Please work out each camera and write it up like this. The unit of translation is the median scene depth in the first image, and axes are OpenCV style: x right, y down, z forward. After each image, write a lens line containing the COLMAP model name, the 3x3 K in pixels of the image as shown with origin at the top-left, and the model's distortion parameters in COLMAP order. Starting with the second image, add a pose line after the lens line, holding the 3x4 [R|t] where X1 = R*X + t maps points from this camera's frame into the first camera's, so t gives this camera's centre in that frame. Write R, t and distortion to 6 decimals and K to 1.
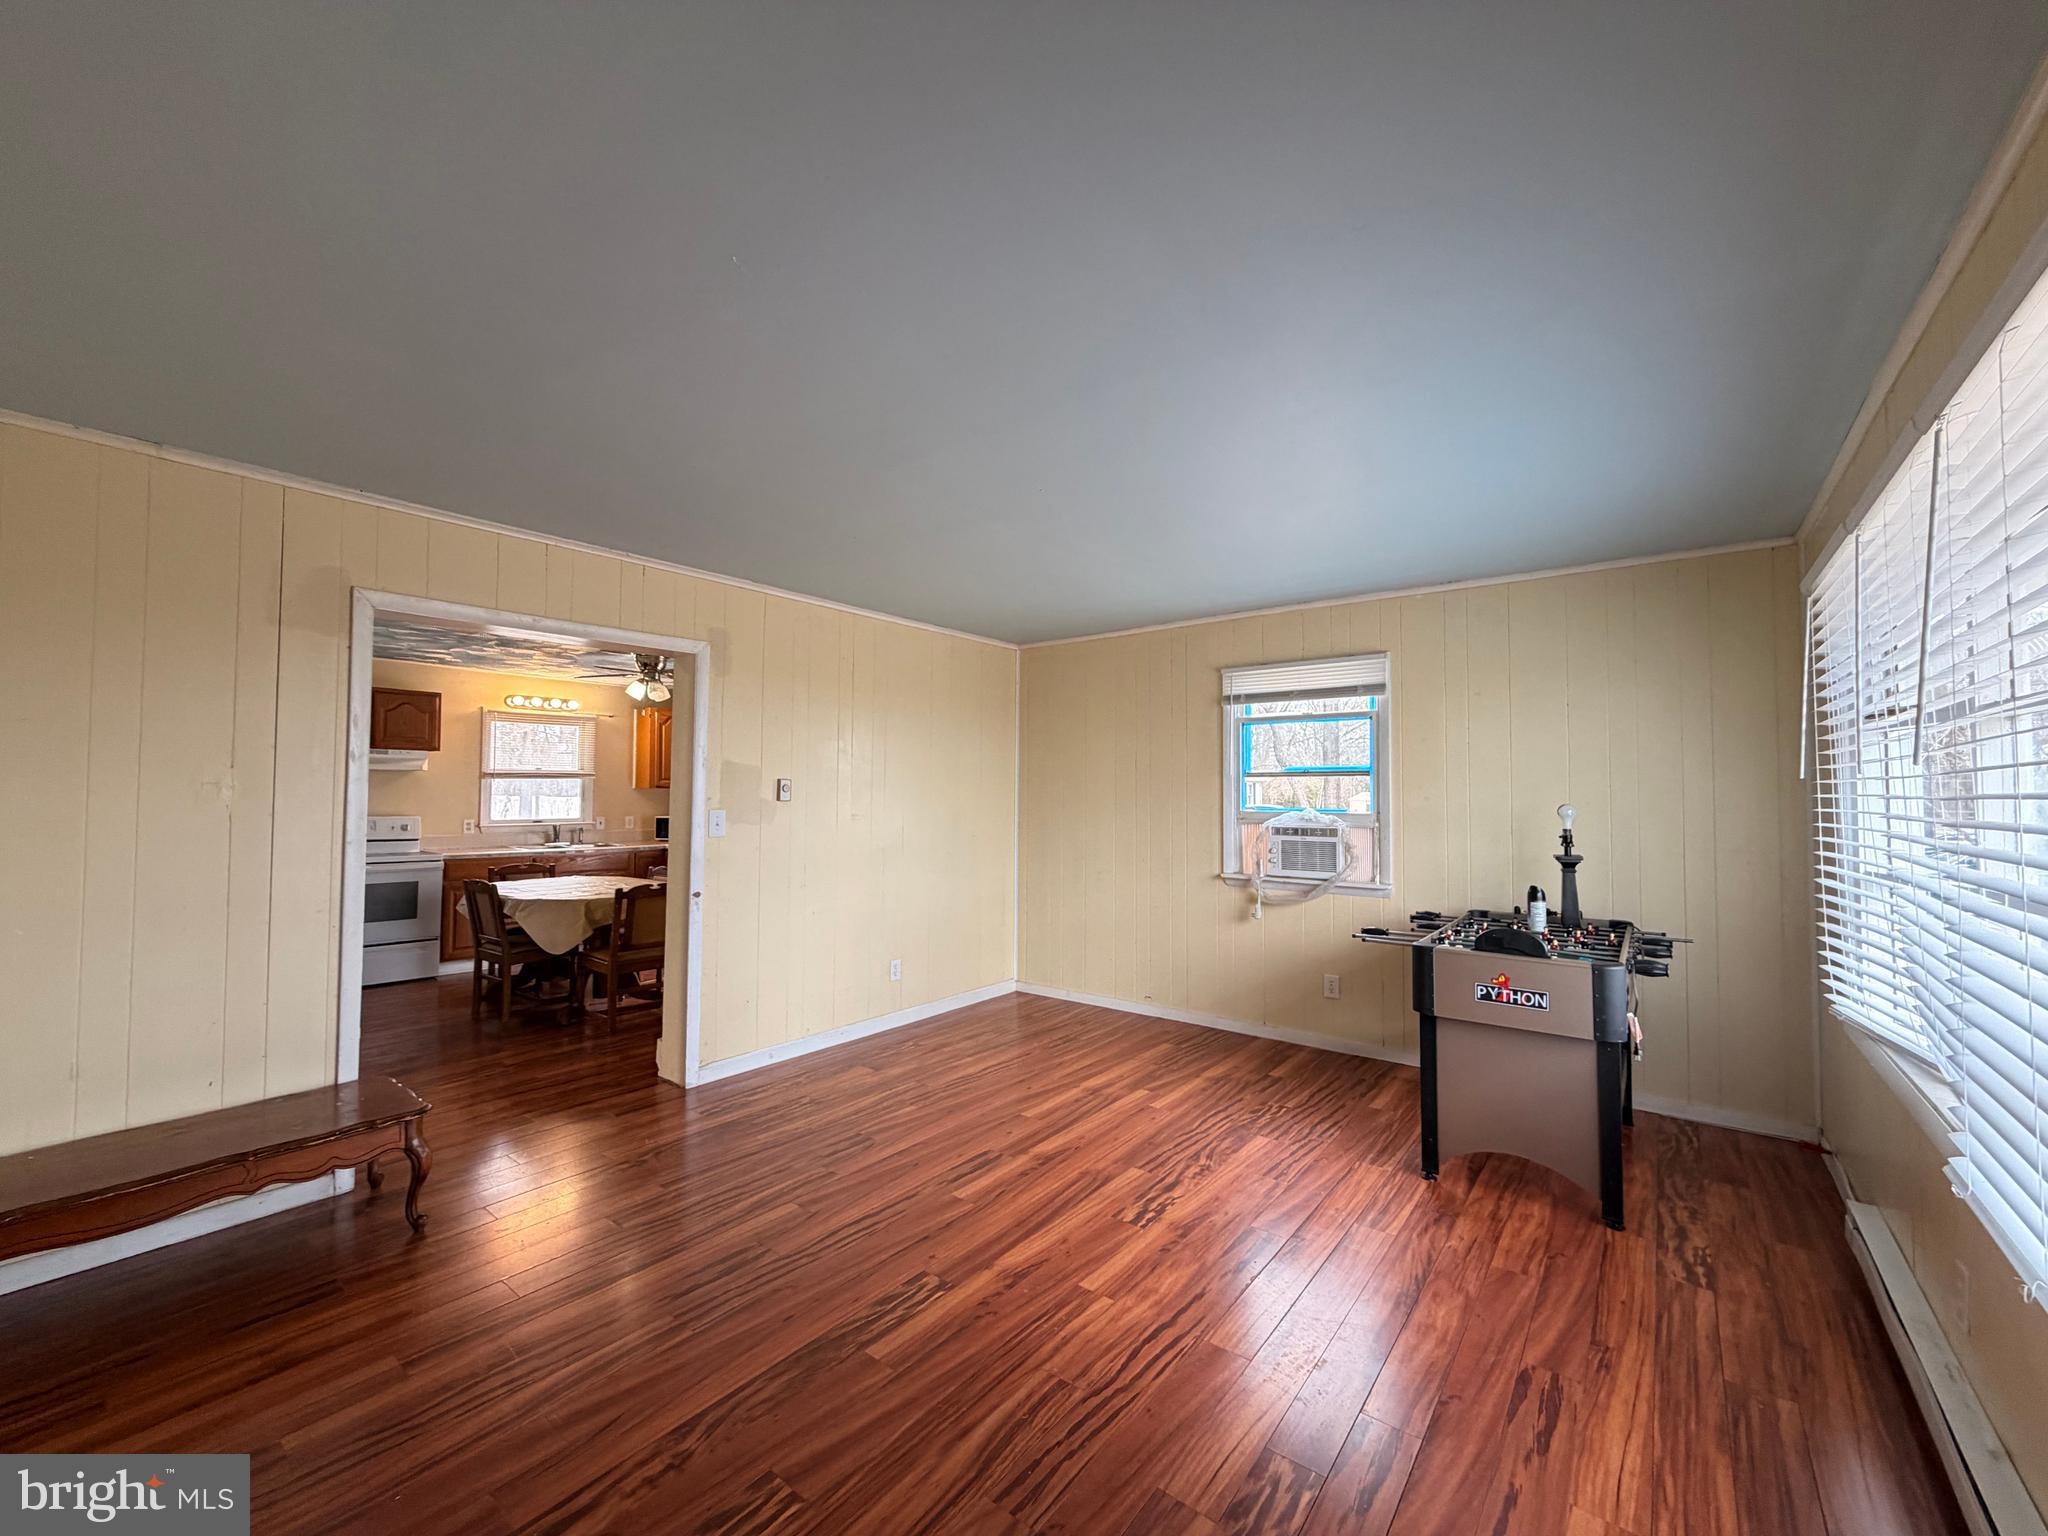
lens RADIAL K [[814.2, 0, 1018.0], [0, 814.2, 769.8], [0, 0, 1]] dist [0.000963, -0.000111]
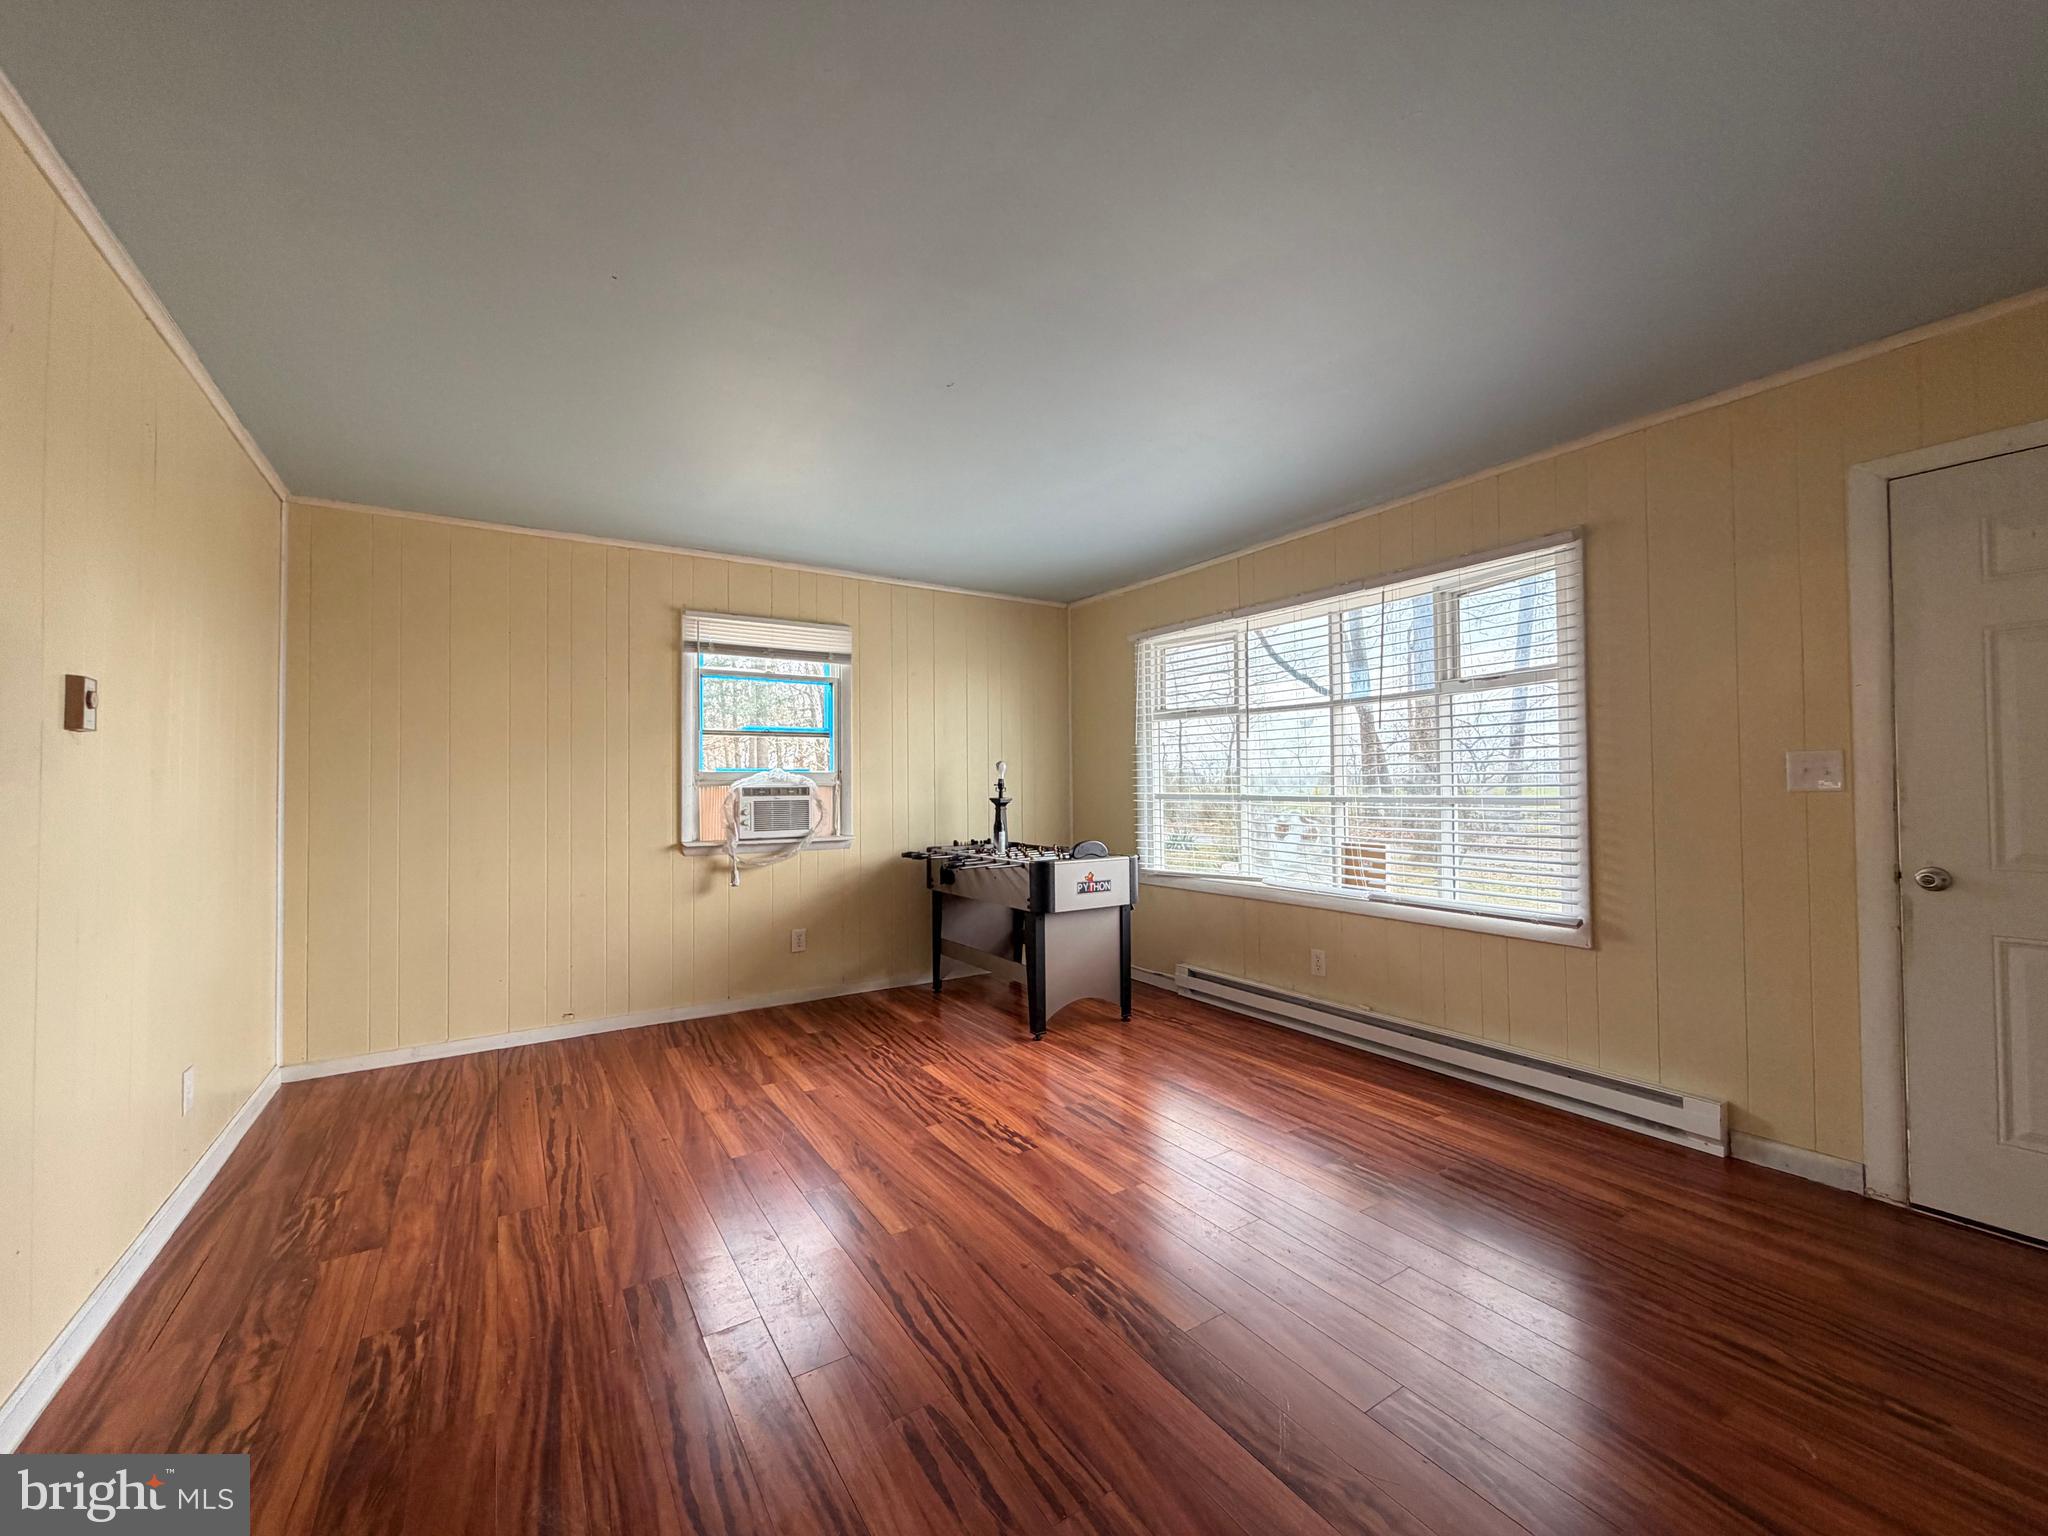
lens RADIAL K [[814.2, 0, 1015.0], [0, 814.2, 767.6], [0, 0, 1]] dist [0.000963, -0.000111]
pose [[0.326627, 0.012002, 0.945077, -0.620110], [-0.020744, 0.999770, -0.005527, 0.058710], [-0.944926, -0.017799, 0.326801, 0.505169]]
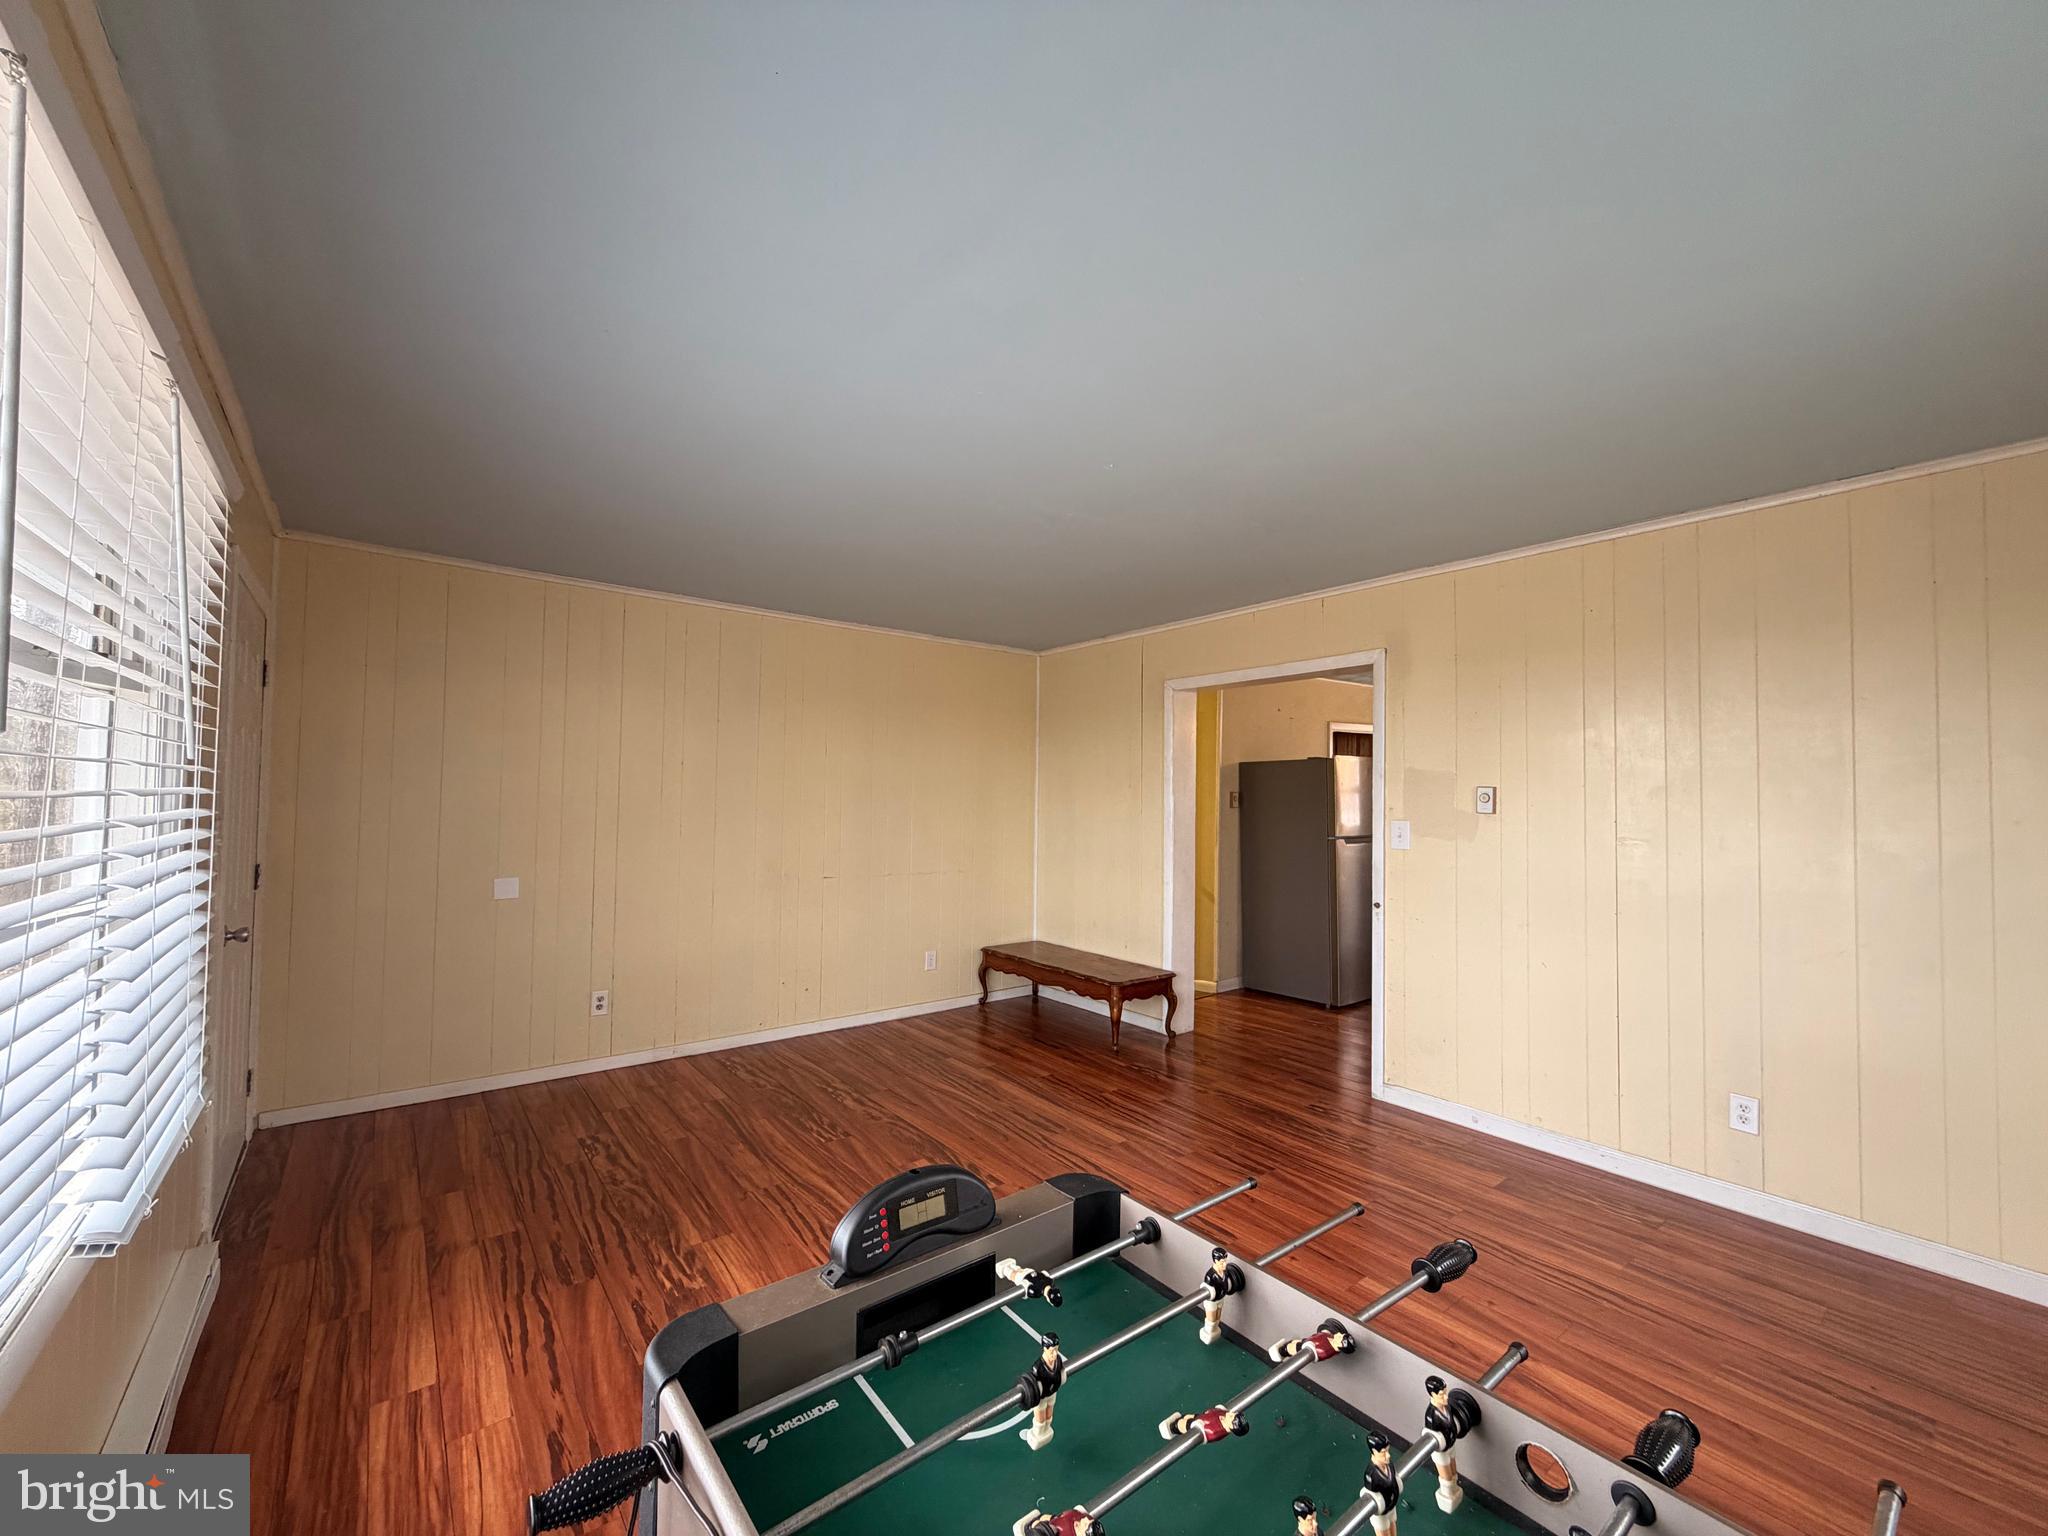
lens RADIAL K [[814.2, 0, 1017.5], [0, 814.2, 771.5], [0, 0, 1]] dist [0.000963, -0.000111]
pose [[-0.232596, -0.037041, -0.971868, 0.732837], [0.018537, 0.998924, -0.042509, 0.026850], [0.972397, -0.027903, -0.231659, 0.874339]]
